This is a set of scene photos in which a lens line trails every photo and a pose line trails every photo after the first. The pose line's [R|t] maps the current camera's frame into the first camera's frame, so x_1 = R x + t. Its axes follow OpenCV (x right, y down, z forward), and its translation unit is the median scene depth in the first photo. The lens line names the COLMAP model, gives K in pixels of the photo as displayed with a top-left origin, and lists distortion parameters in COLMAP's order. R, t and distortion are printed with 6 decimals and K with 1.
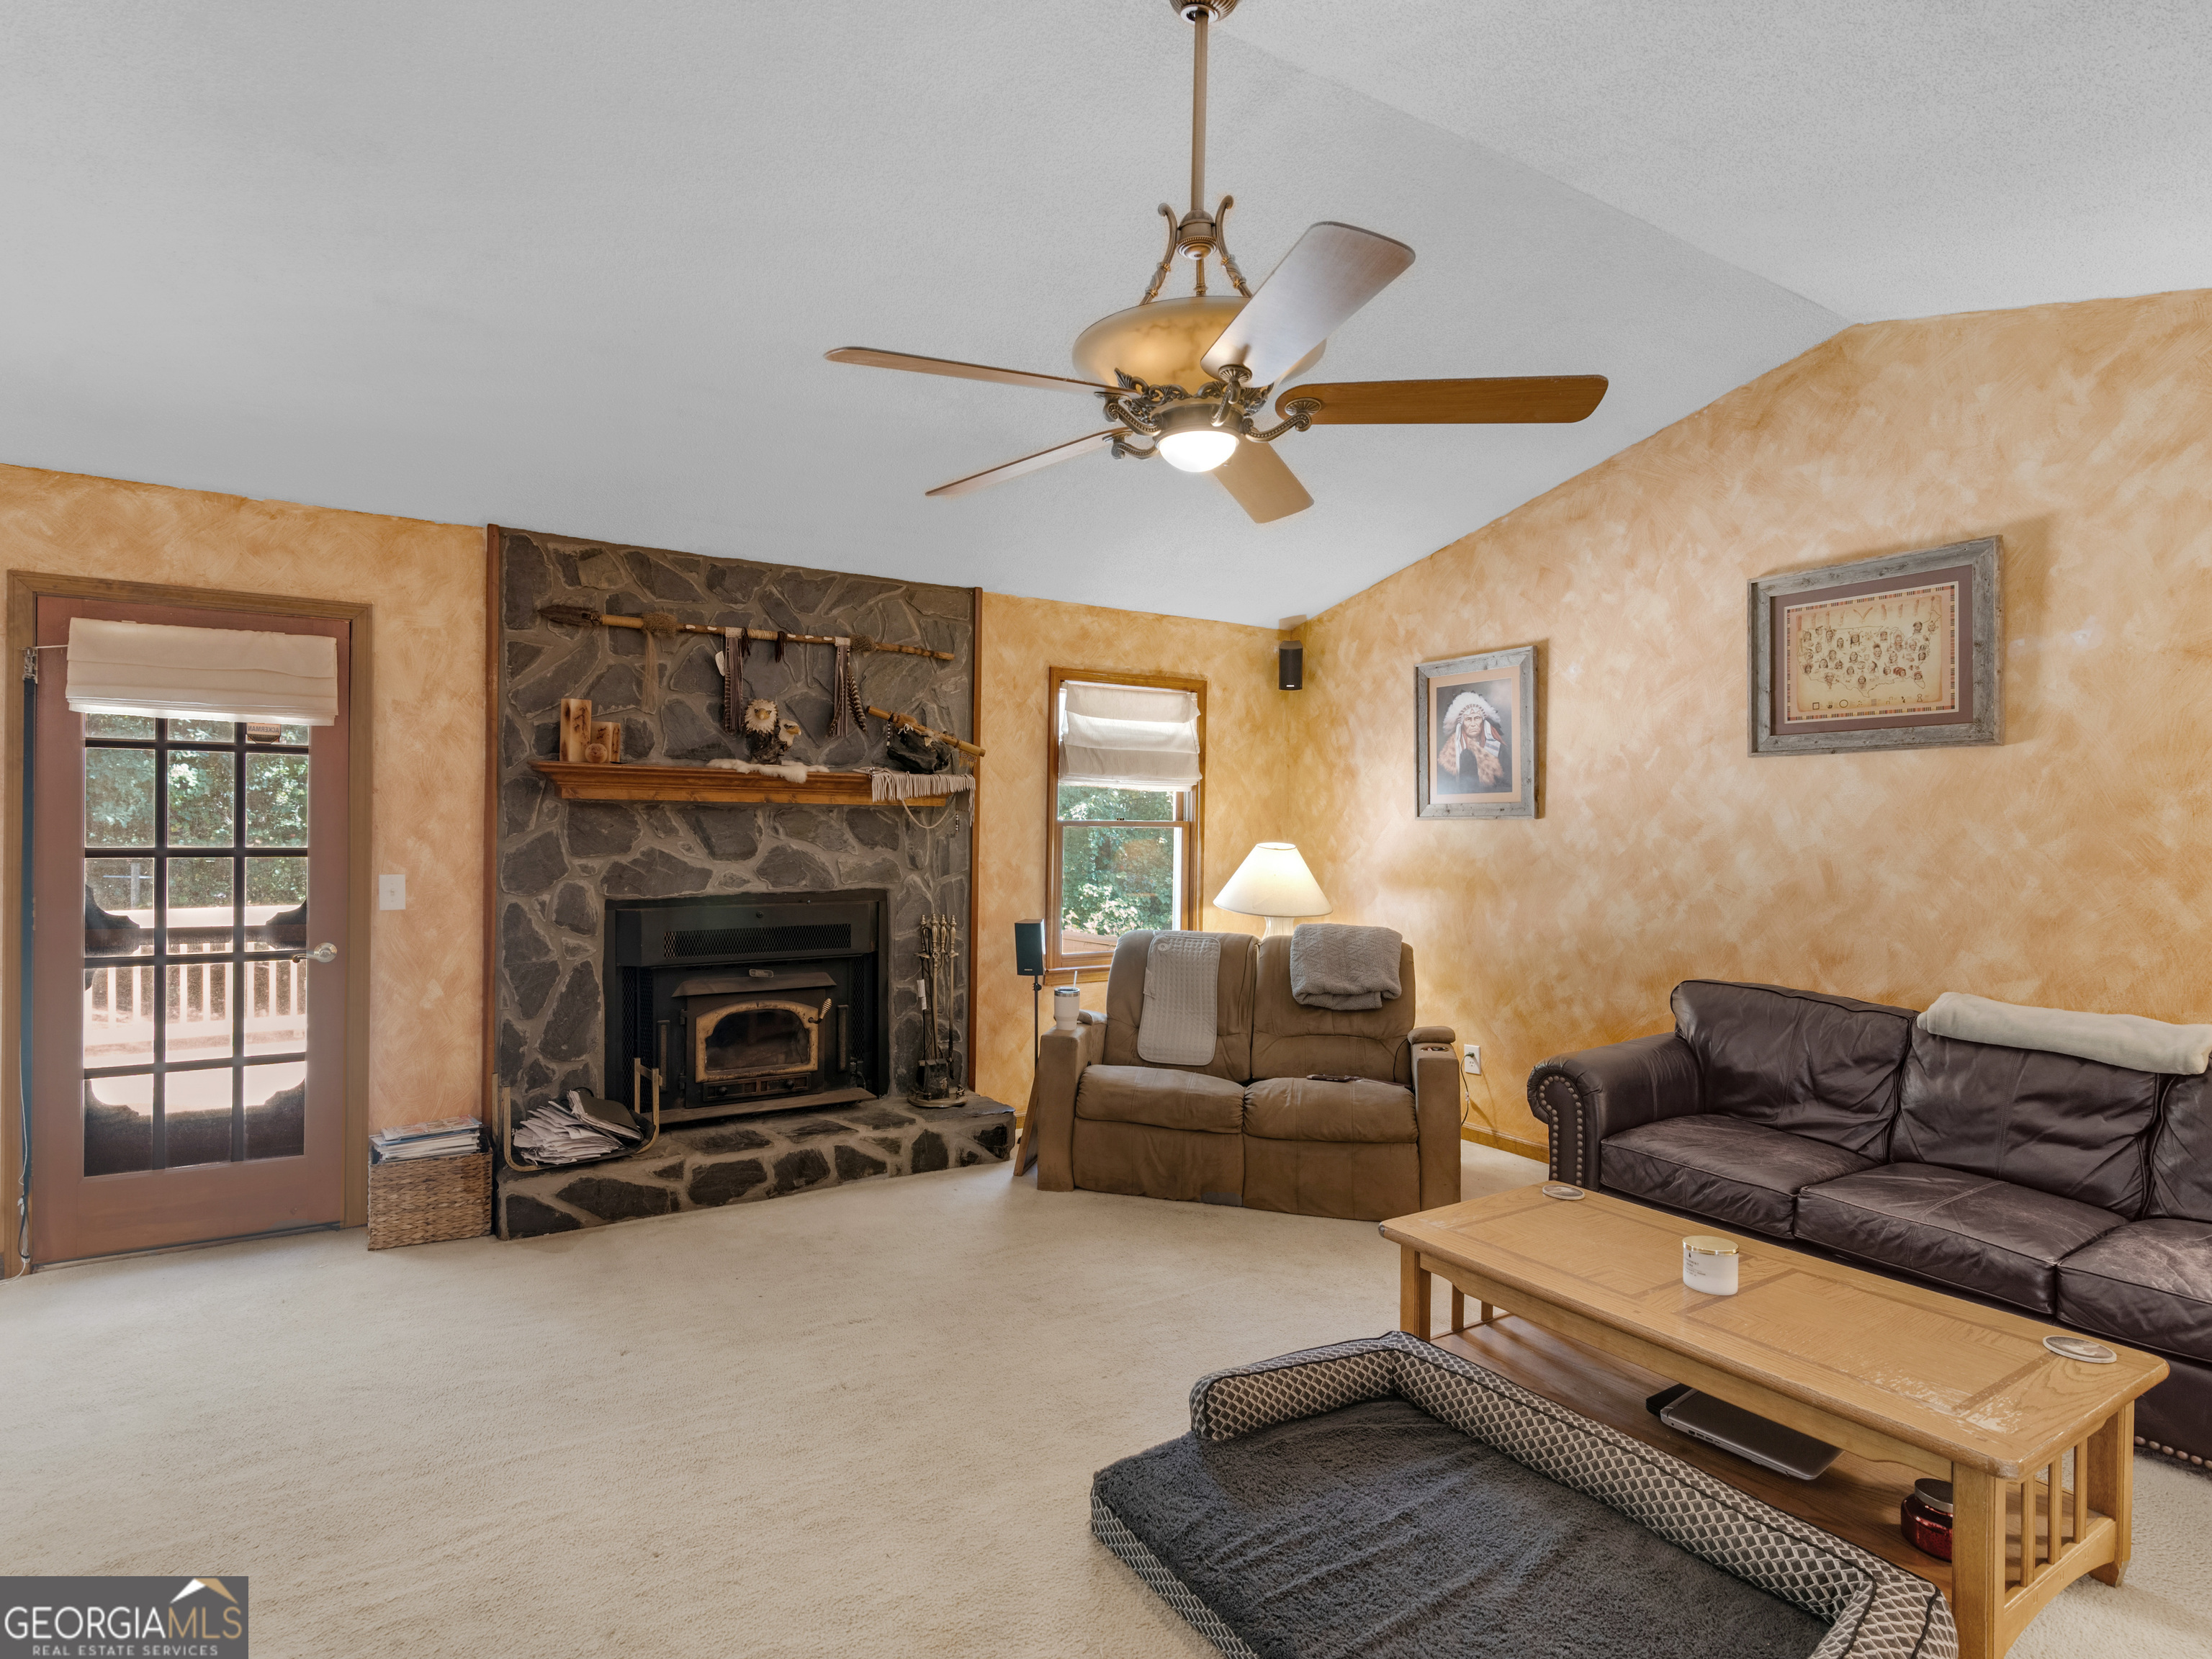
lens RADIAL K [[1151.6, 0, 1111.2], [0, 1151.6, 838.3], [0, 0, 1]] dist [0.001182, -0.000291]
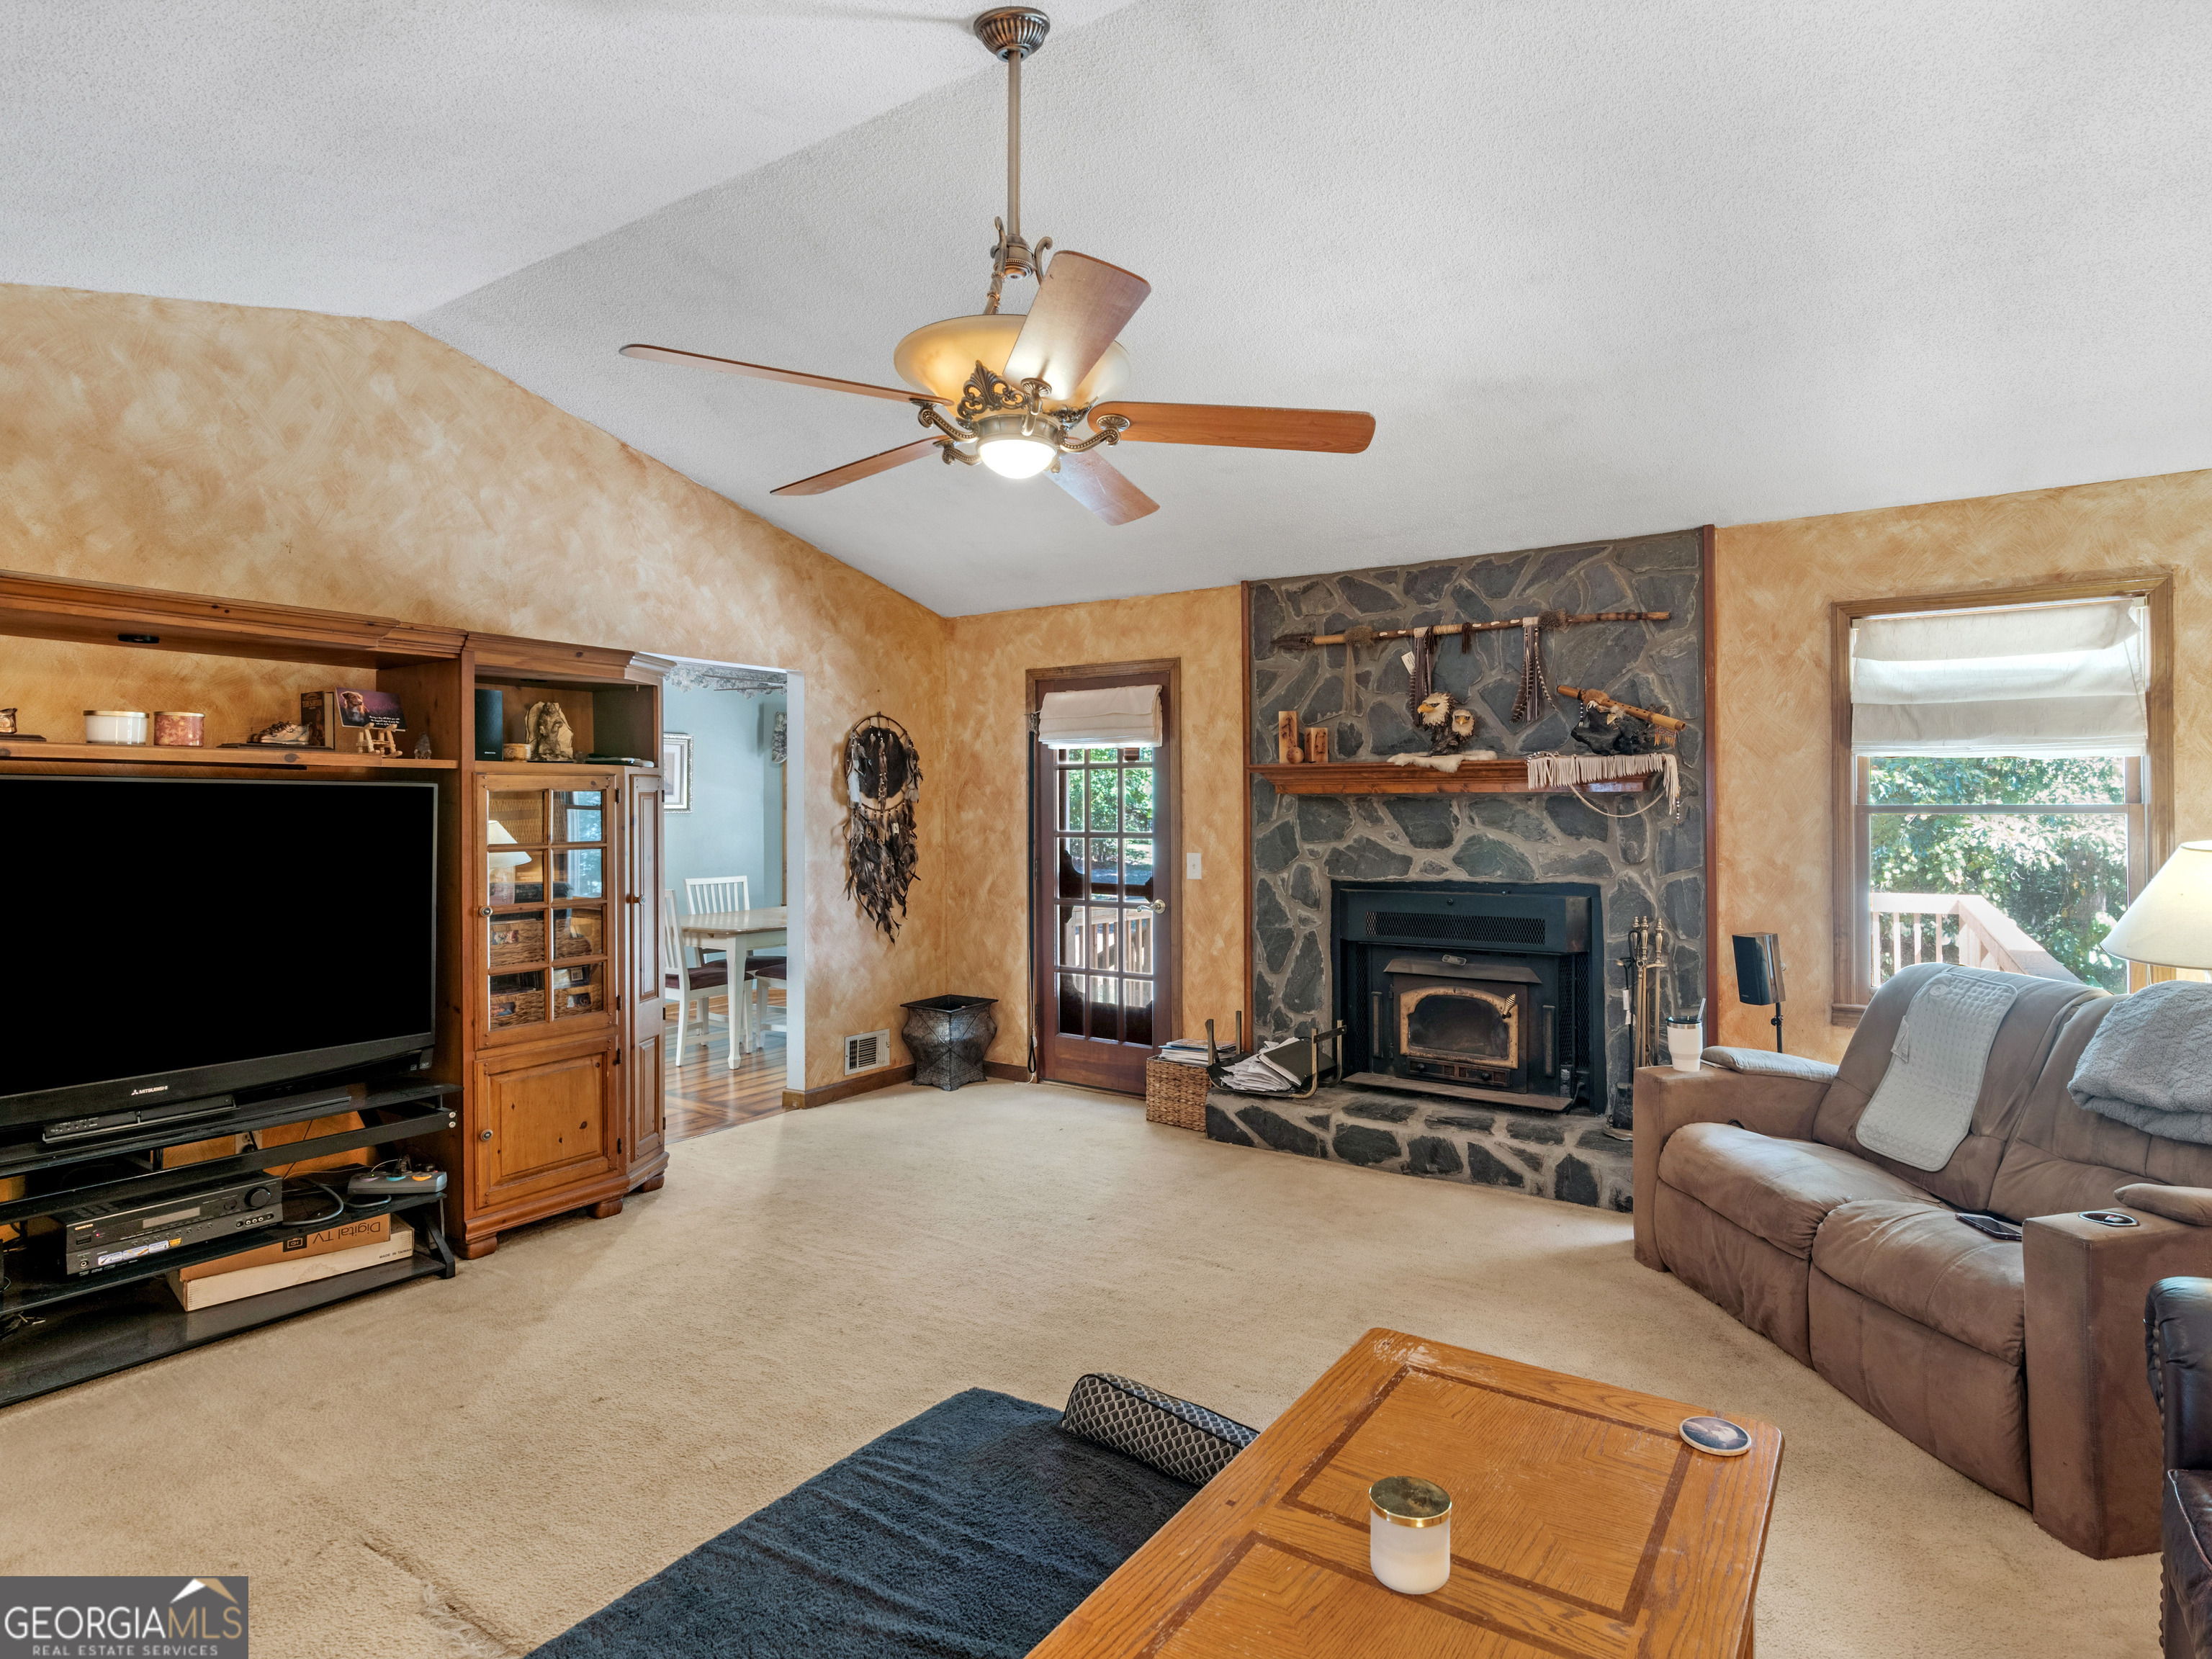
lens RADIAL K [[1151.6, 0, 1115.6], [0, 1151.6, 806.1], [0, 0, 1]] dist [0.001182, -0.000291]
pose [[0.425883, -0.013220, -0.904681, 0.507833], [-0.005392, 0.999838, -0.017148, 0.000135], [0.904762, 0.012181, 0.425743, 0.301859]]
